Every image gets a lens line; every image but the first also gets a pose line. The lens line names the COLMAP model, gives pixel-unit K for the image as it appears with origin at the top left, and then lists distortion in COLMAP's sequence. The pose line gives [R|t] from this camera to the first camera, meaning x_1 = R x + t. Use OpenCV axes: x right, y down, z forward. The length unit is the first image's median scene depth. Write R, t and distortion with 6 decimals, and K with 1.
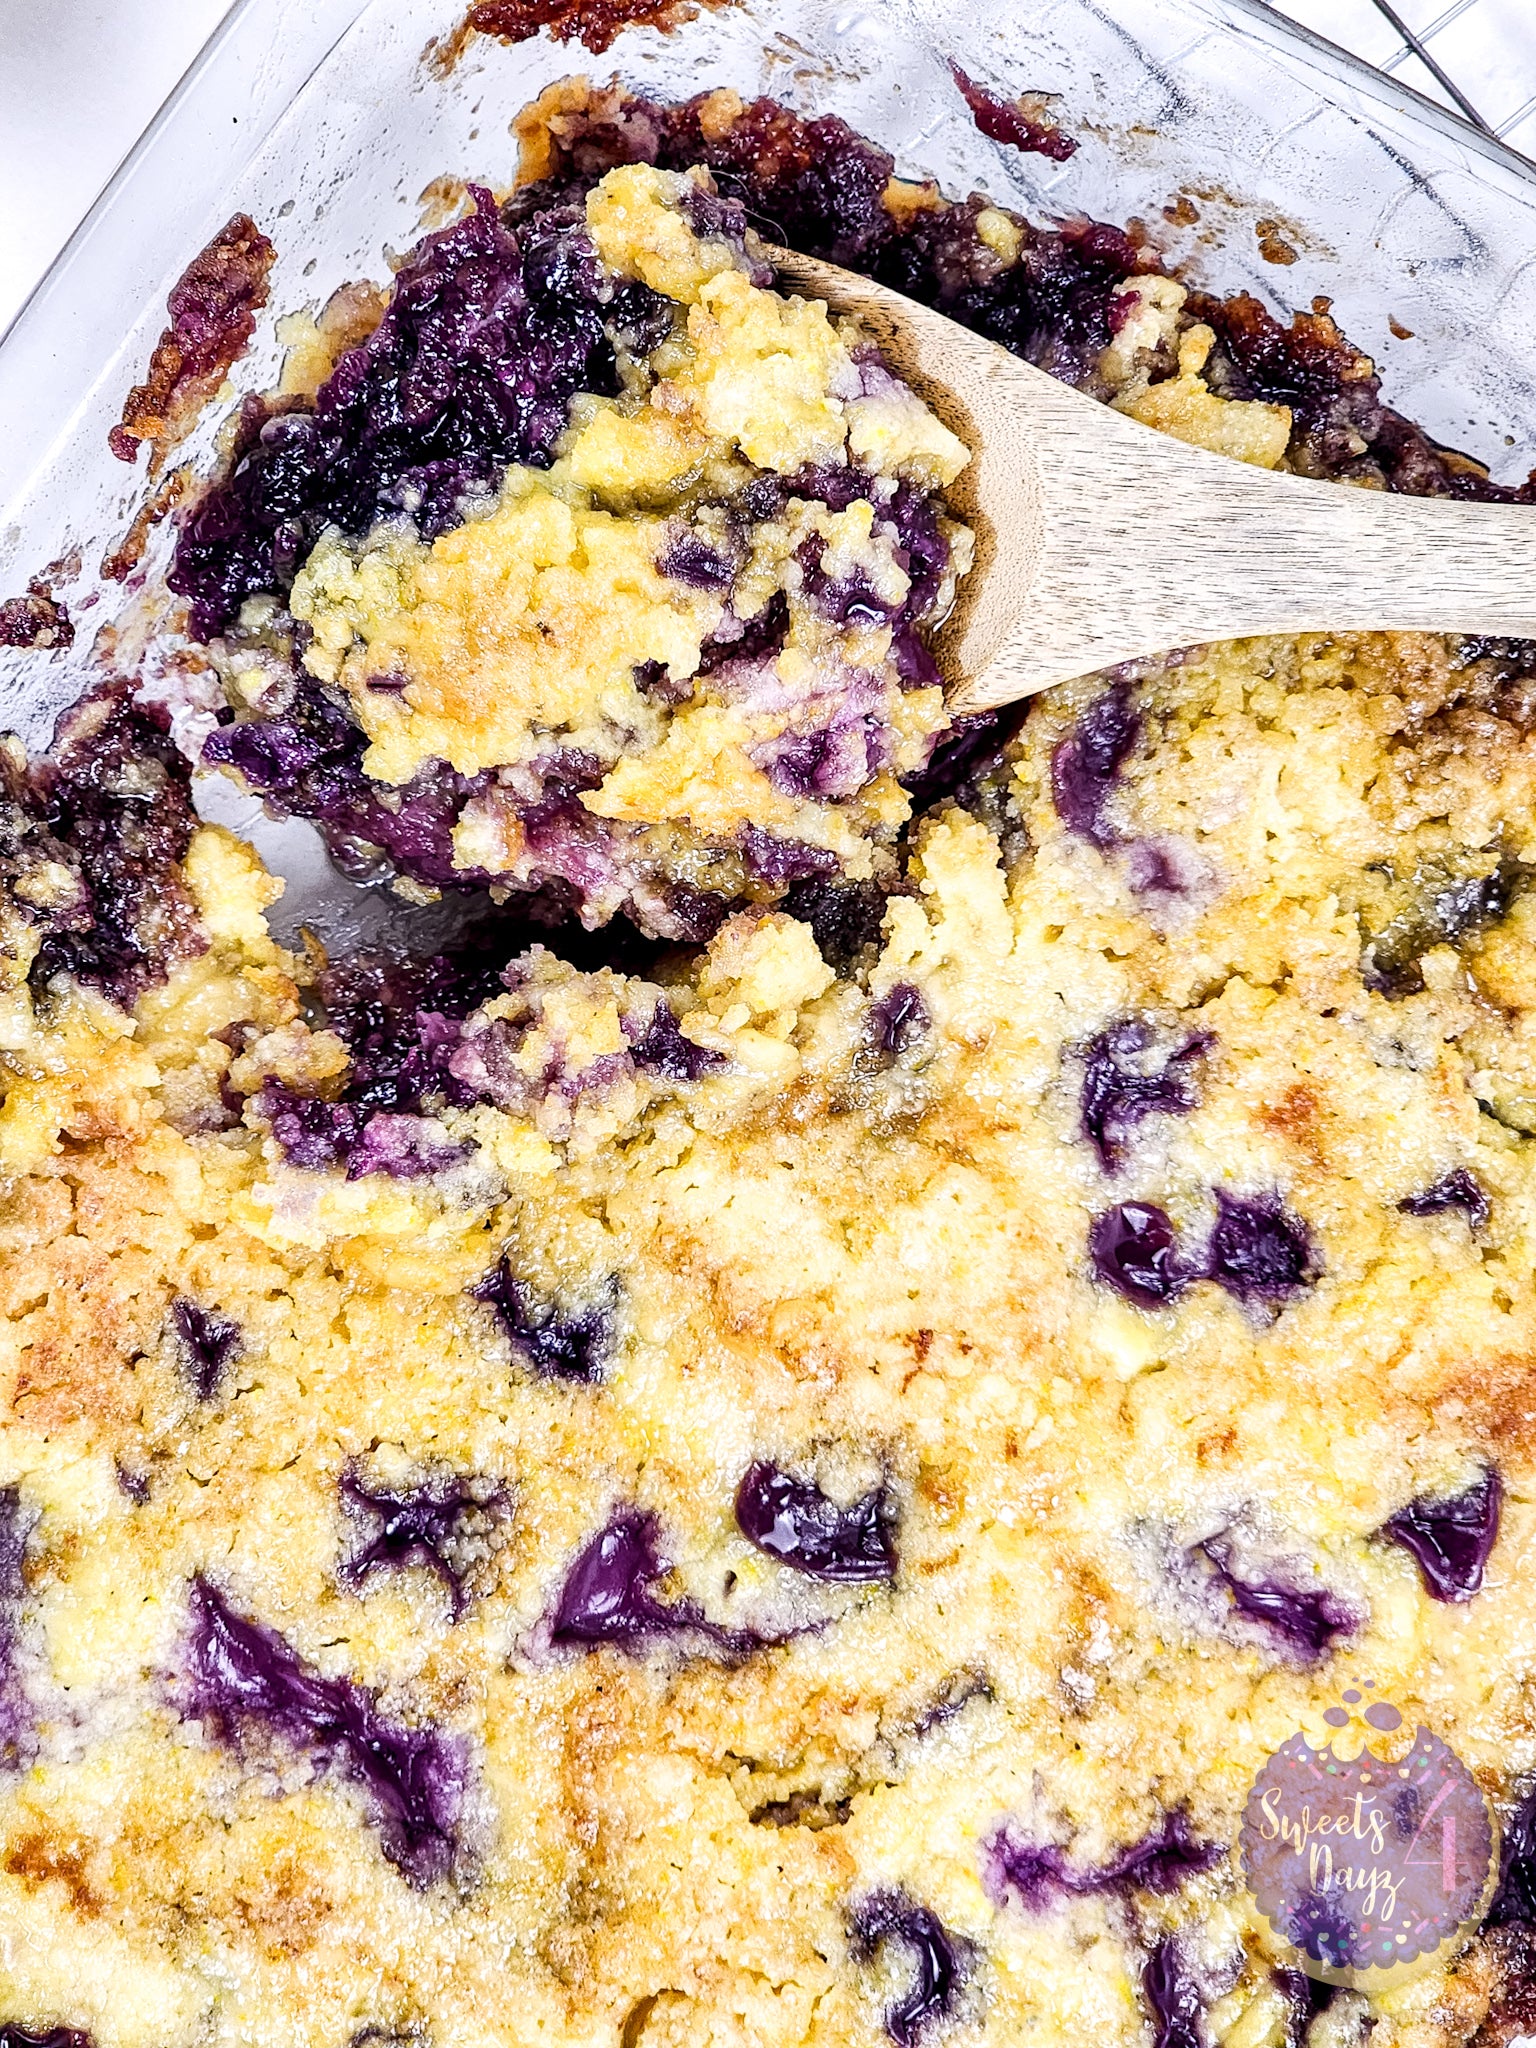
lens RADIAL K [[3907.1, 0, 768.0], [0, 3907.1, 1024.0], [0, 0, 1]] dist [-0.024896, 2.089456]
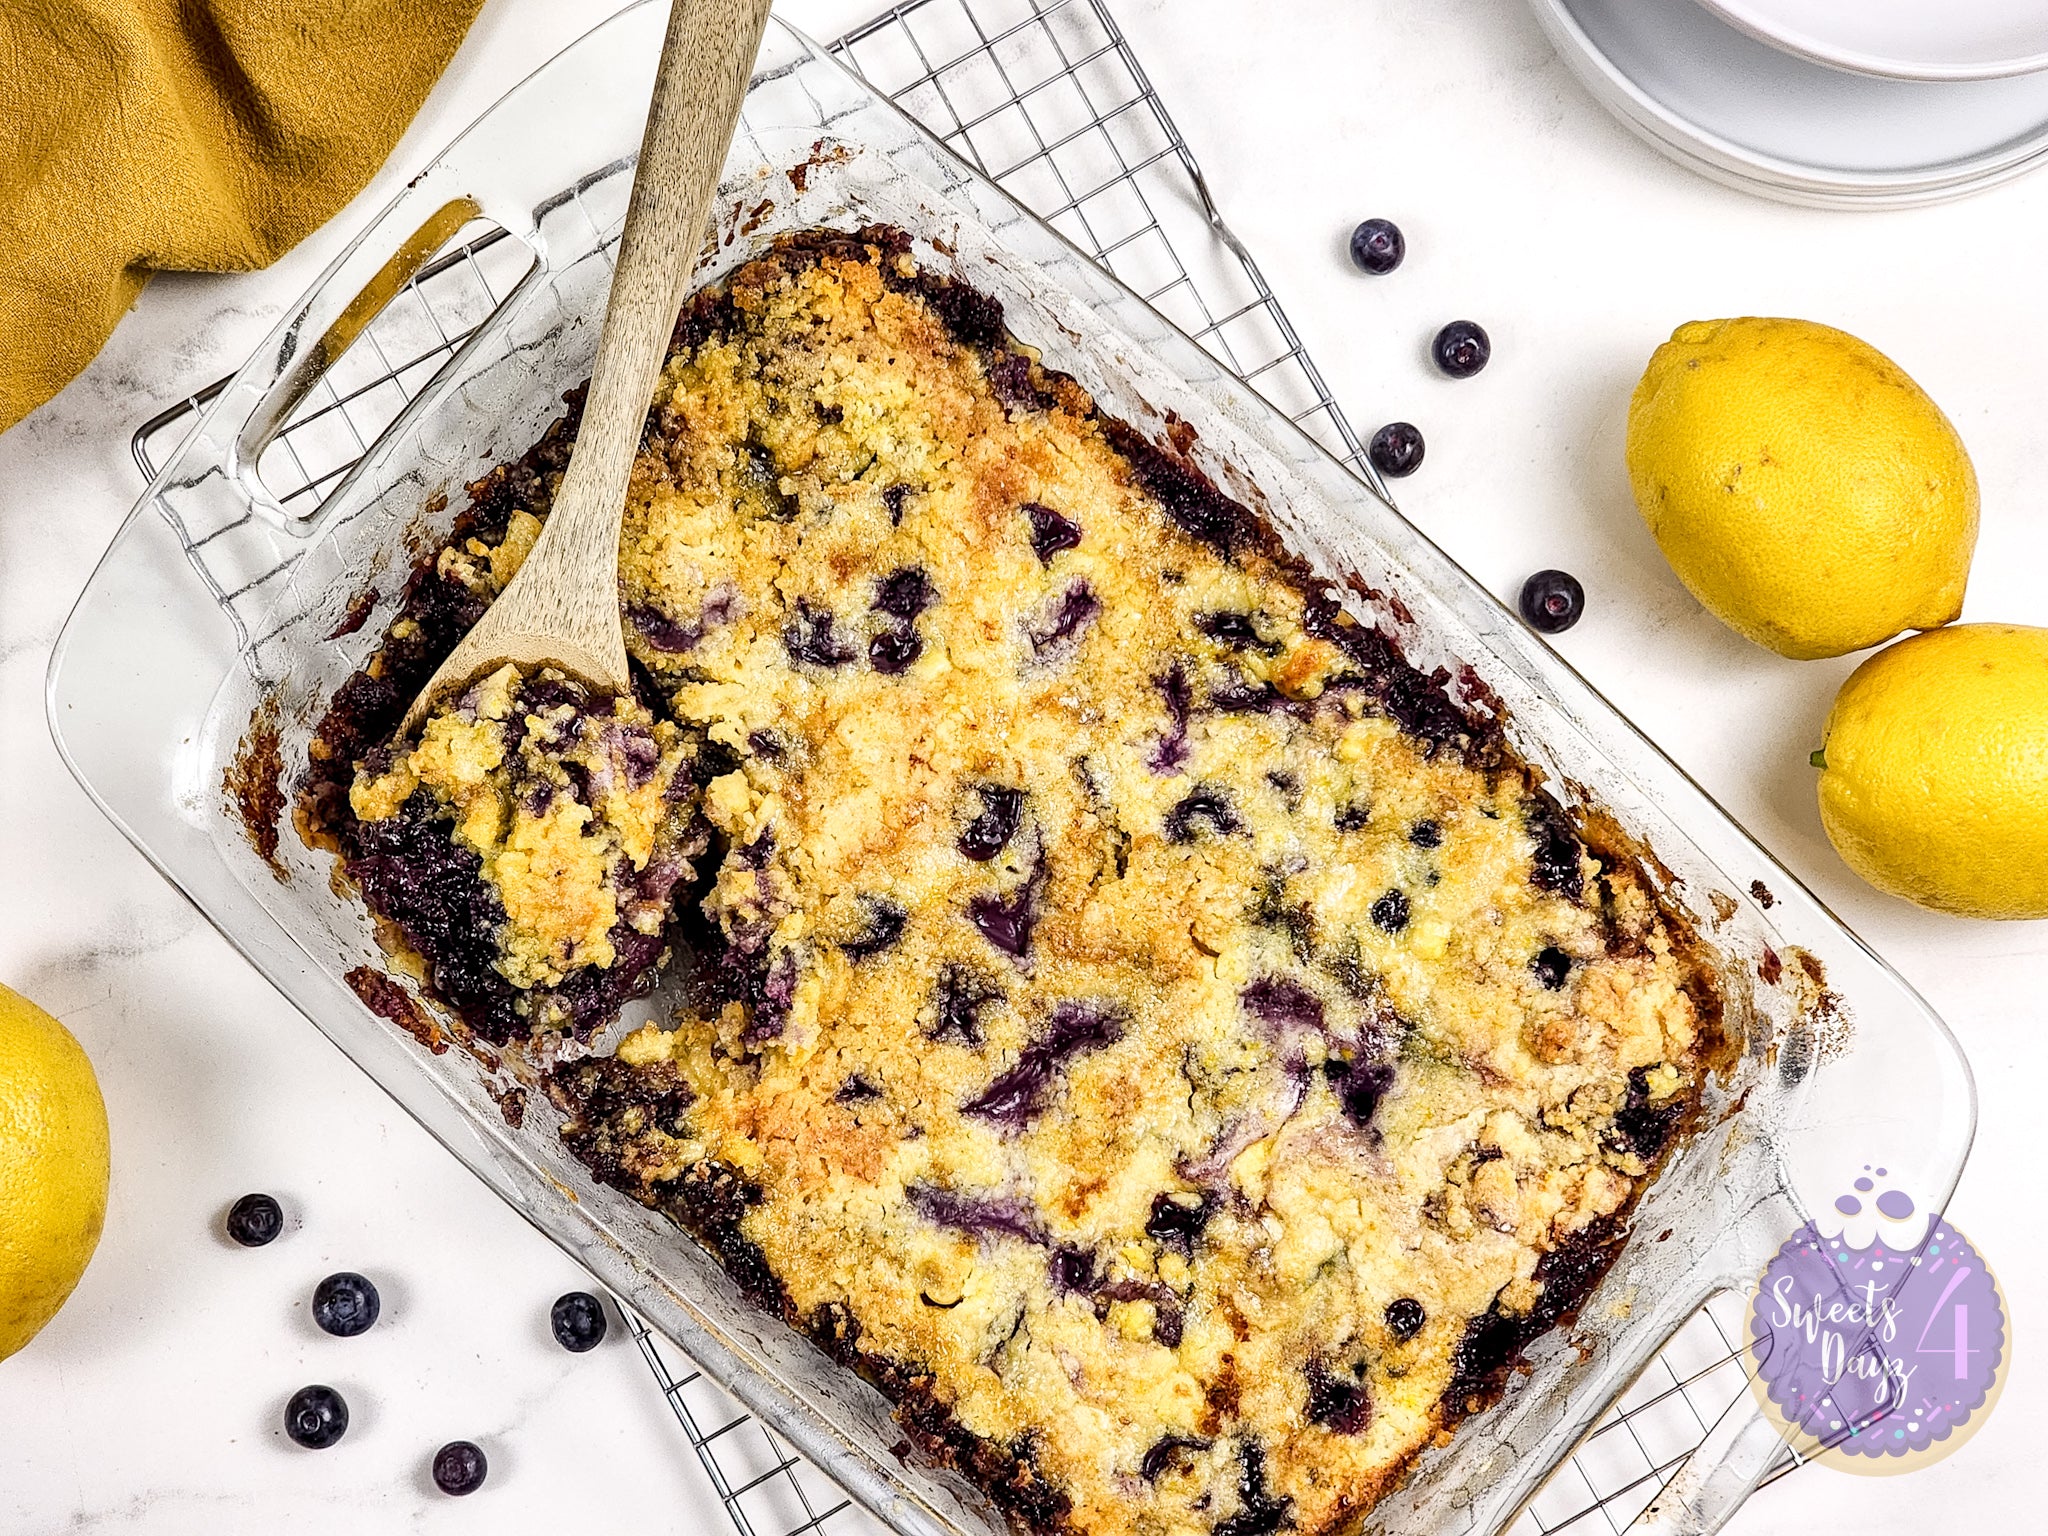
lens RADIAL K [[4032.9, 0, 984.4], [0, 4032.9, 823.8], [0, 0, 1]] dist [-1.011074, 28.918878]
pose [[0.177932, -0.984023, 0.006154, -0.001540], [0.983200, 0.178035, 0.040254, 0.036074], [-0.040707, -0.001112, 0.999171, -1.187268]]
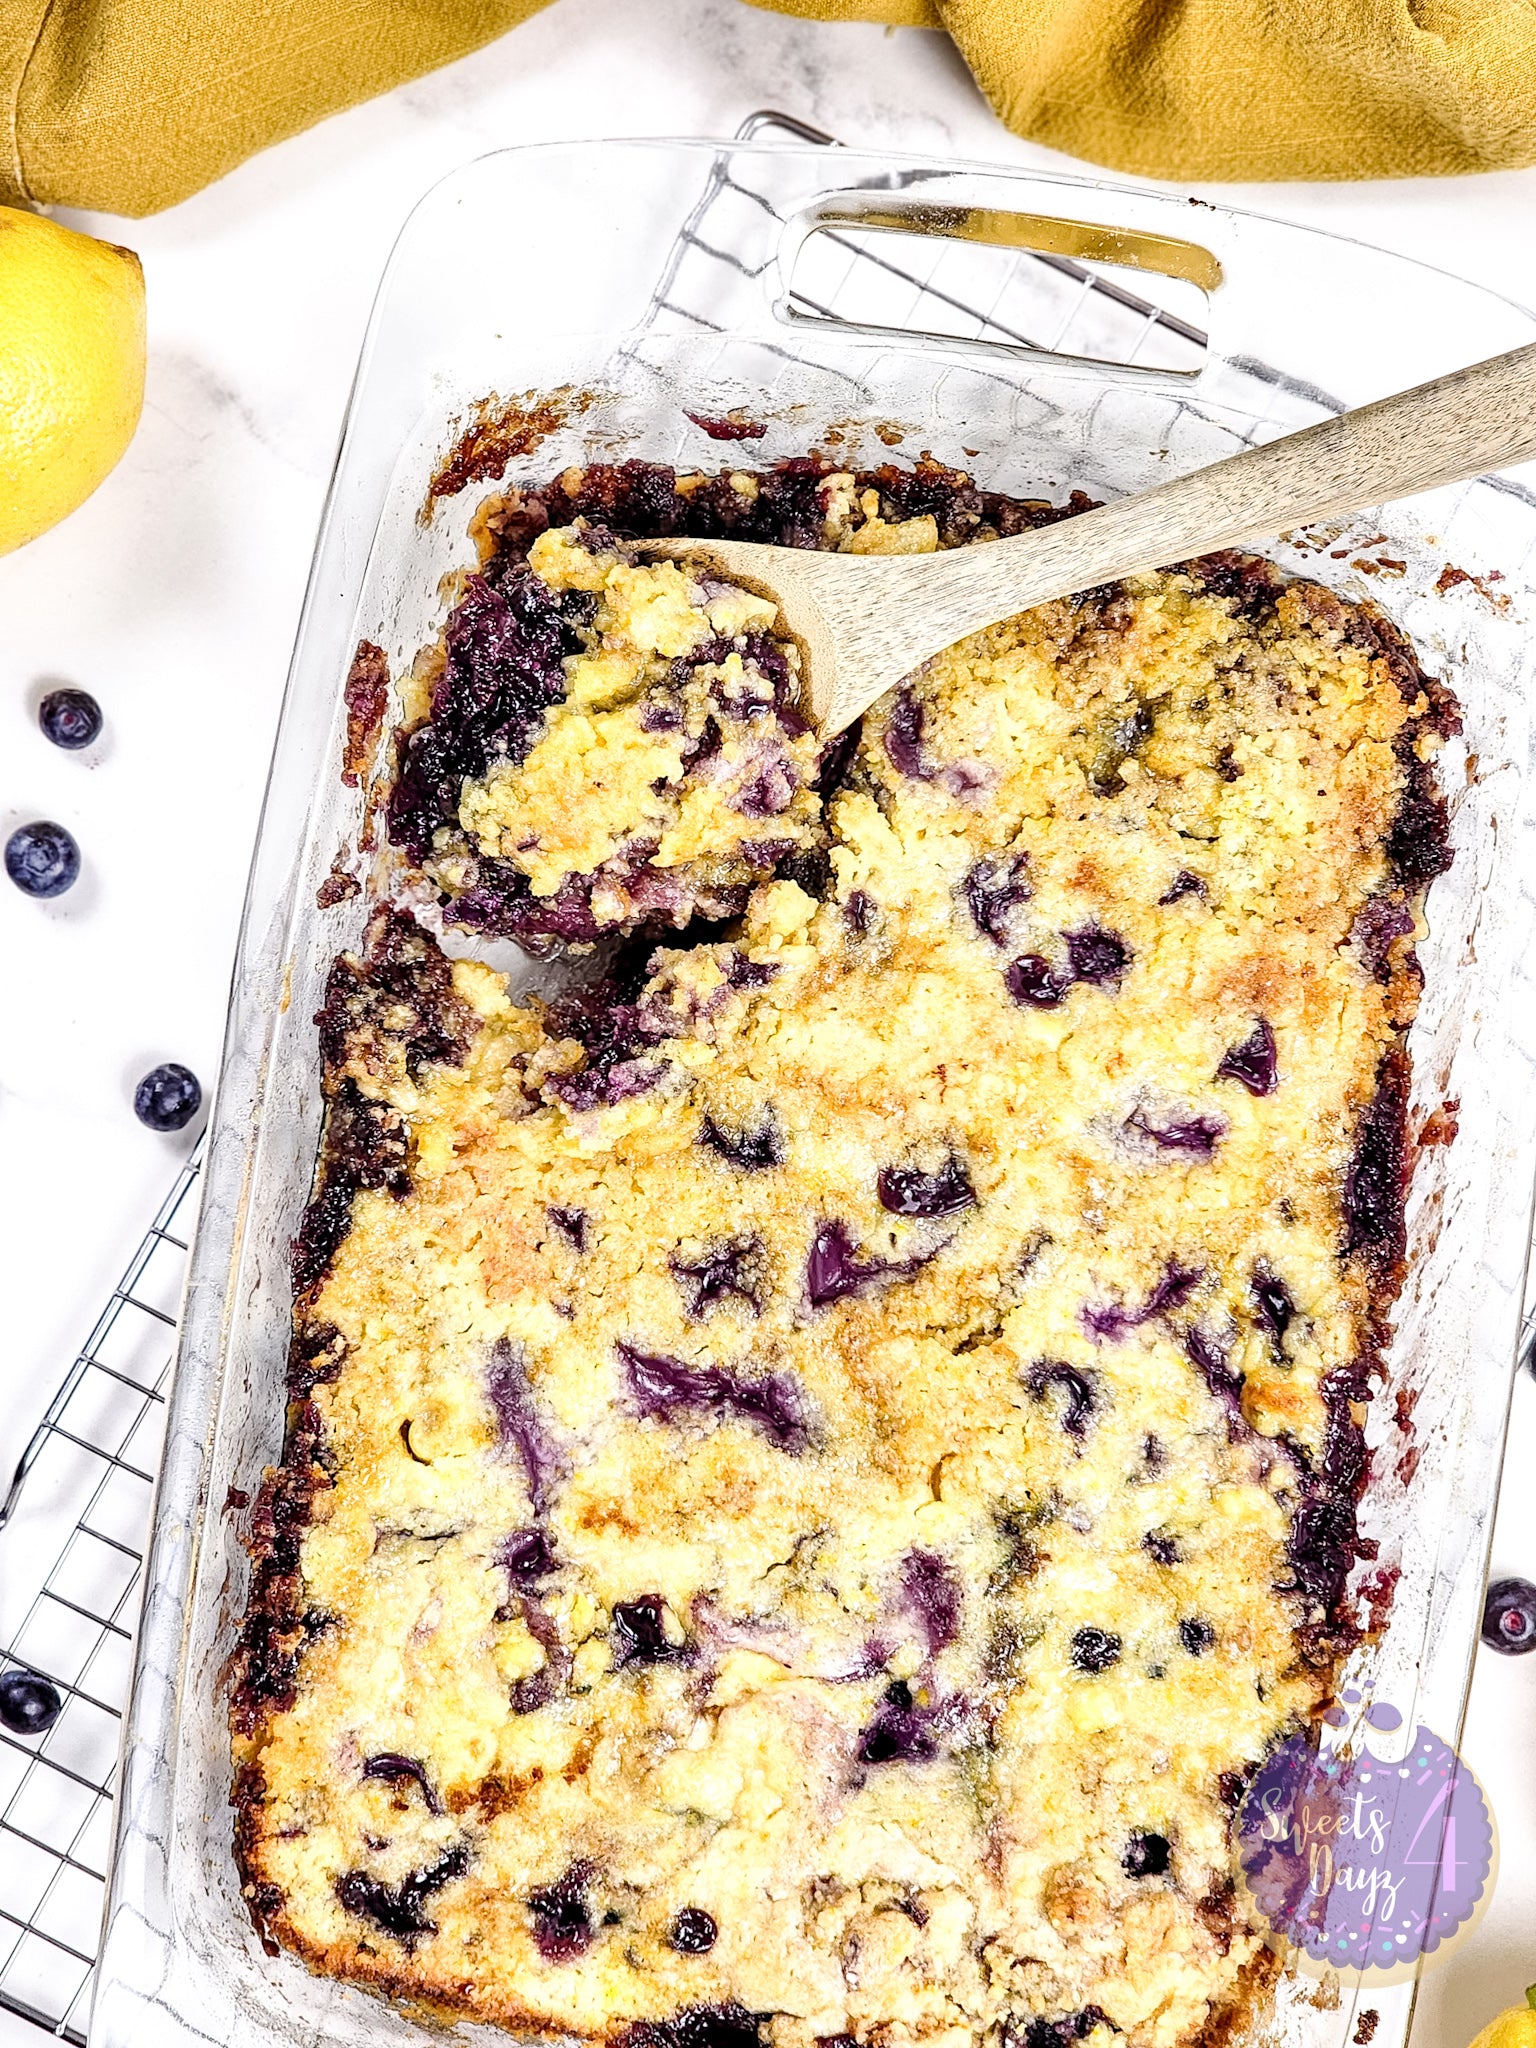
lens RADIAL K [[3712.0, 0, 768.0], [0, 3712.0, 1024.0], [0, 0, 1]] dist [-0.271142, 4.041007]
pose [[0.924868, -0.380279, 0.002678, -0.029717], [0.380258, 0.924679, -0.019307, 0.063596], [0.004866, 0.018875, 0.999810, -0.700567]]
